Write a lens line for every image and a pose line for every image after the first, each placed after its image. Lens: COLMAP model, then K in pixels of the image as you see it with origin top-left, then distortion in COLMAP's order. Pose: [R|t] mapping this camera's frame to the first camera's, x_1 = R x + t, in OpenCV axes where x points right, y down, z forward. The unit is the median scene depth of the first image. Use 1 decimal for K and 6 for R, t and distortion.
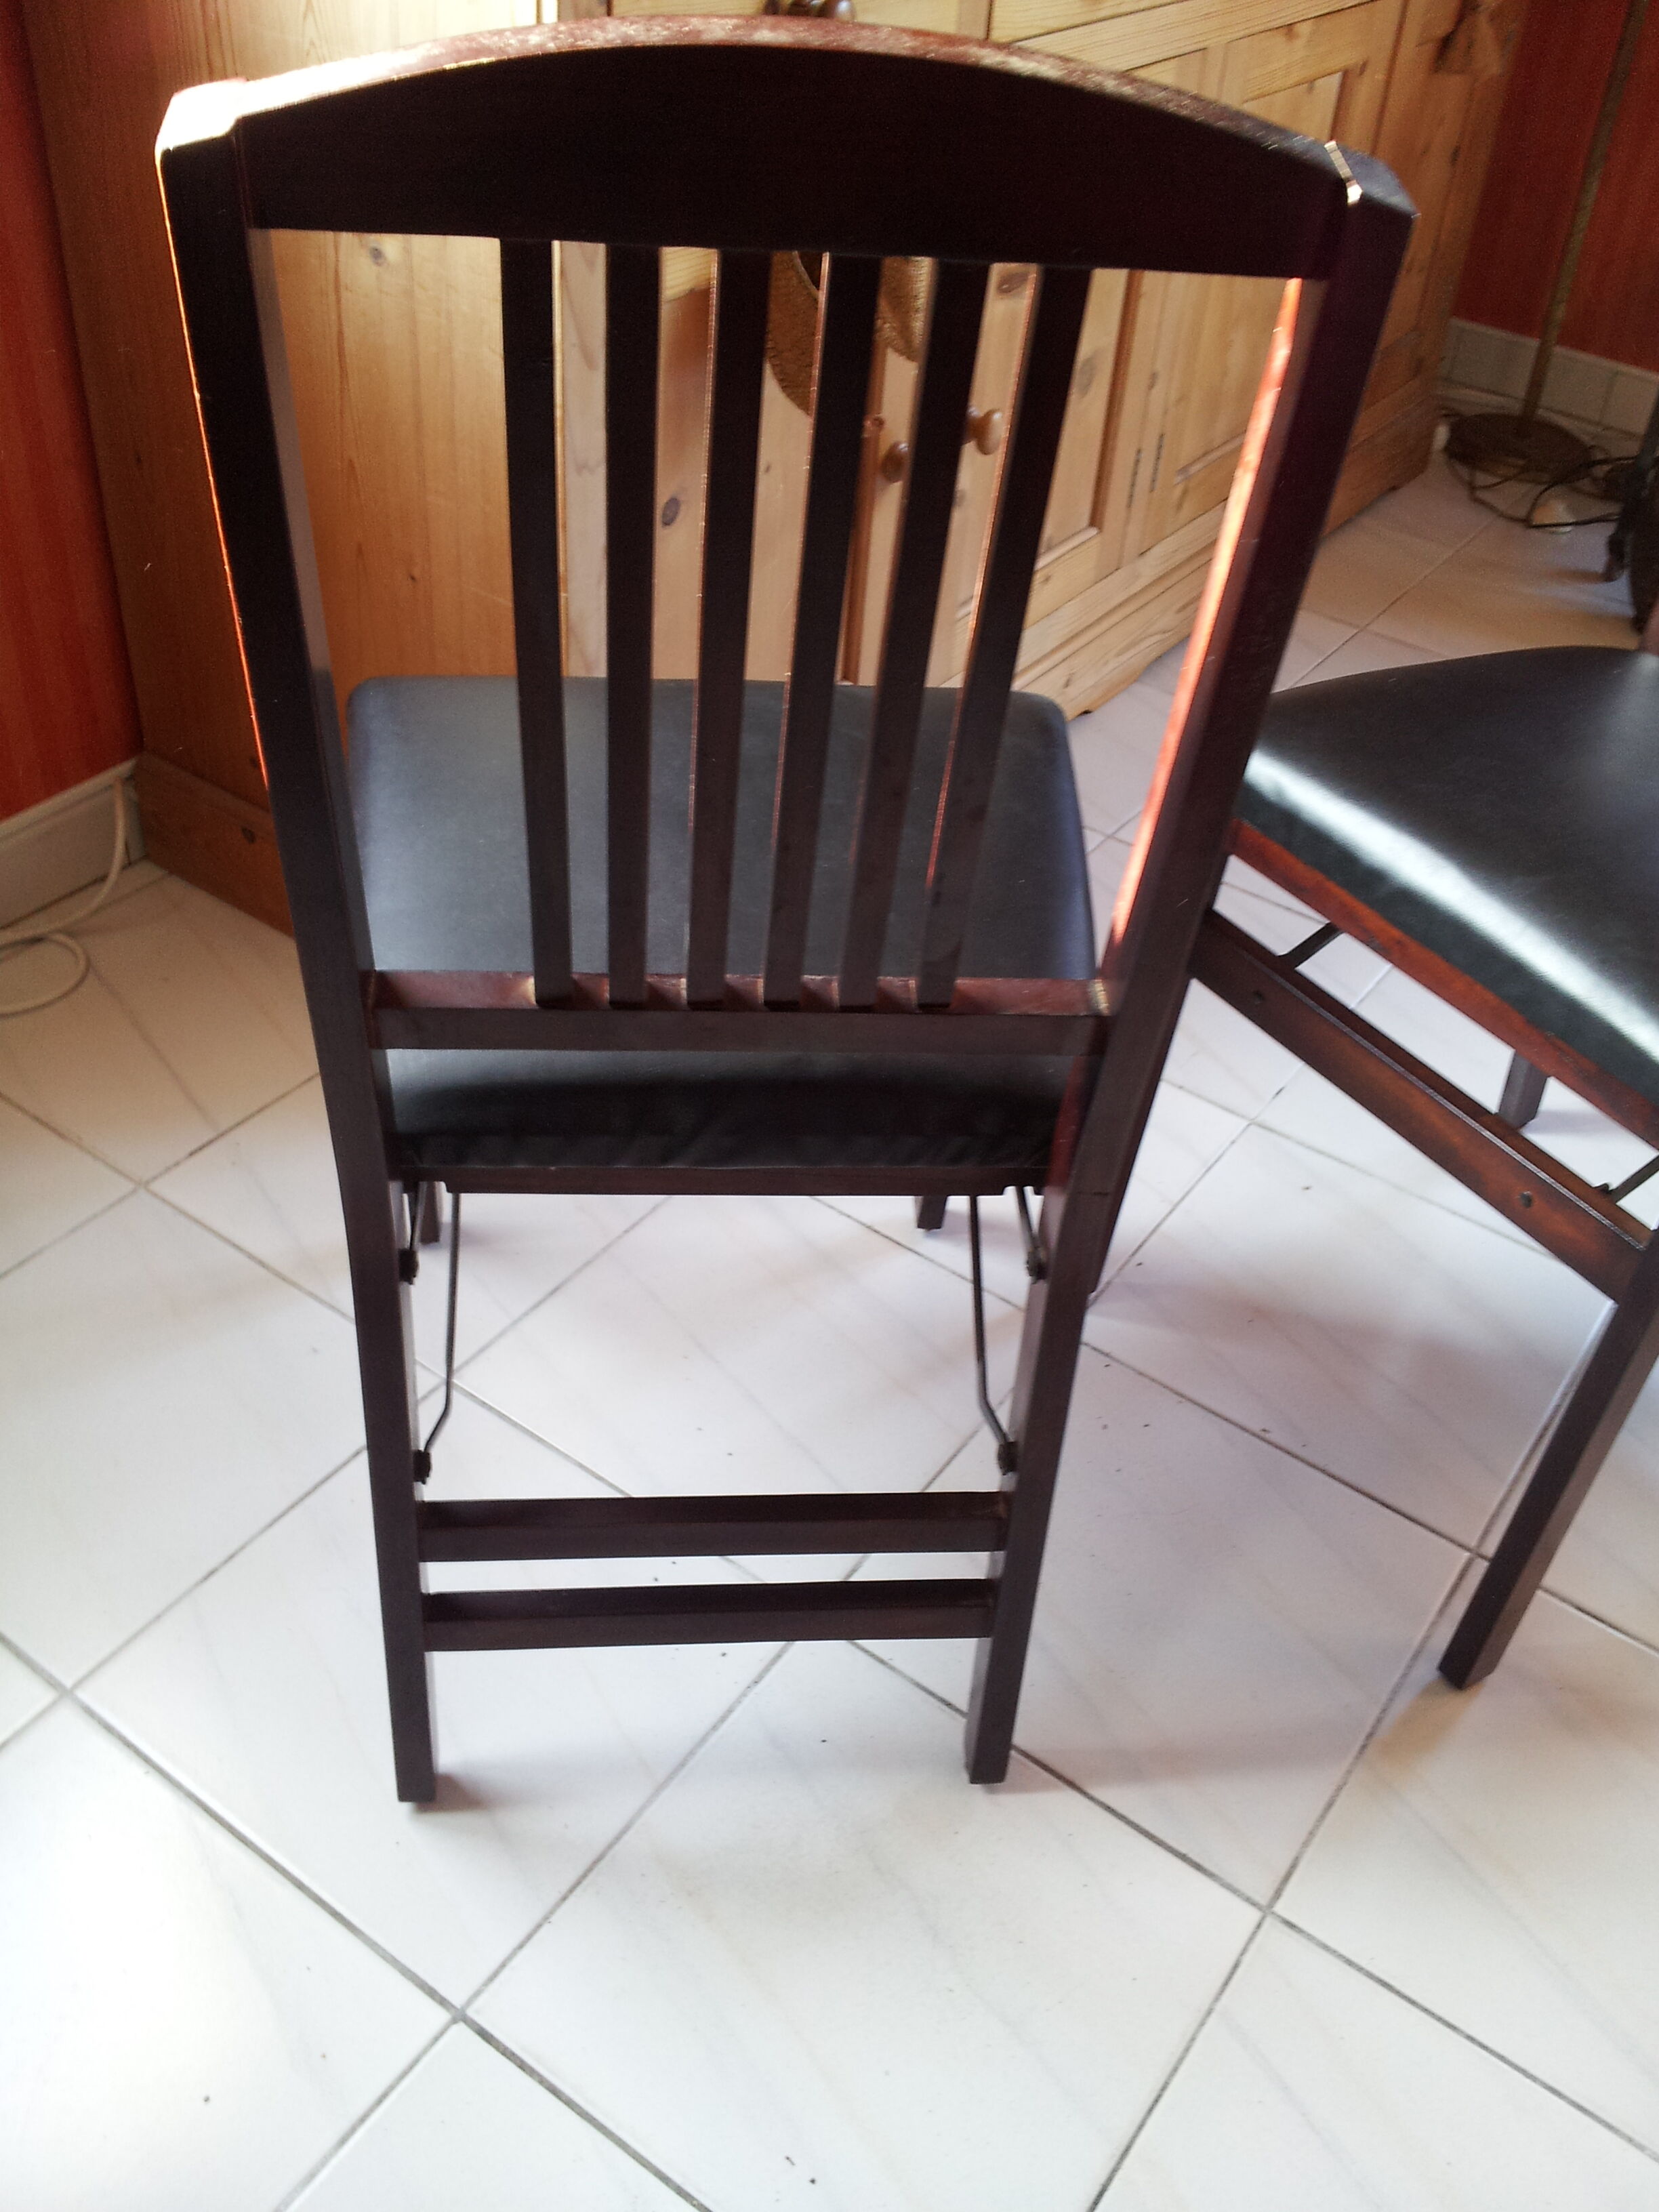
lens RADIAL K [[1989.3, 0, 829.5], [0, 1989.3, 1106.0], [0, 0, 1]] dist [0.003680, -0.156384]
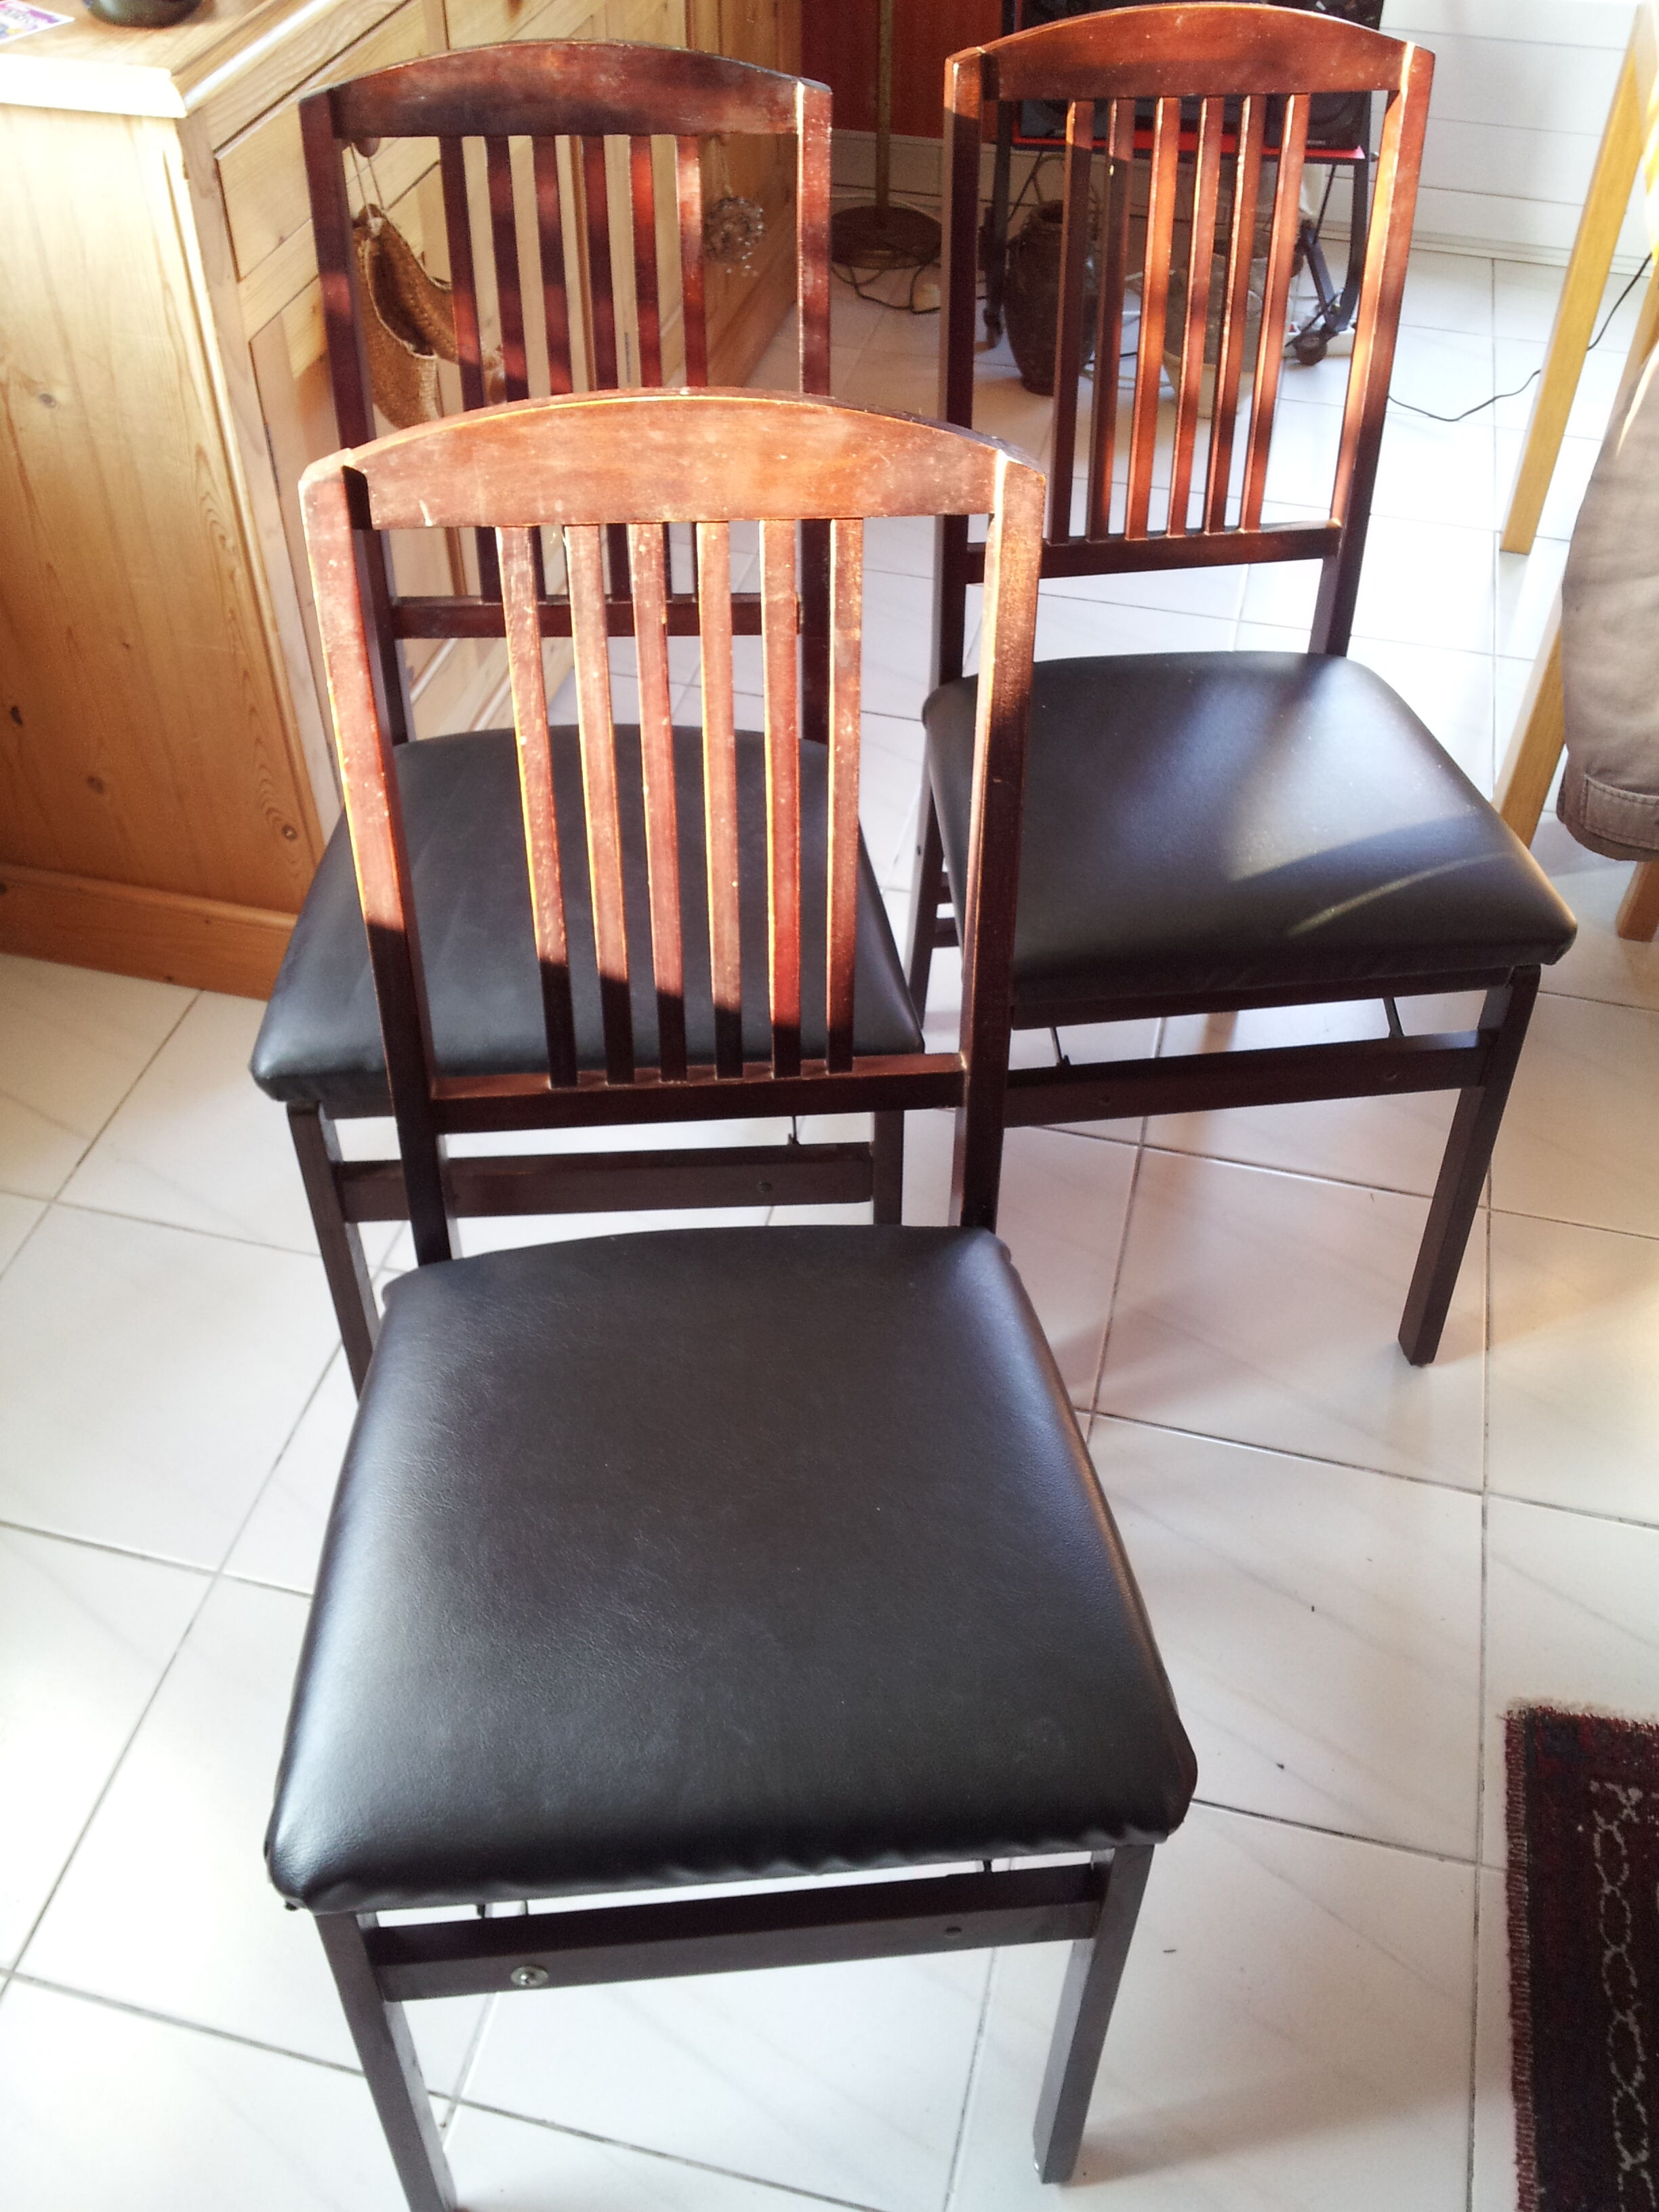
lens RADIAL K [[1989.3, 0, 829.5], [0, 1989.3, 1106.0], [0, 0, 1]] dist [0.003680, -0.156384]
pose [[0.927634, -0.303511, 0.217659, -0.168242], [0.276855, 0.949951, 0.144726, -0.061909], [-0.250691, -0.073993, 0.965235, -0.282742]]
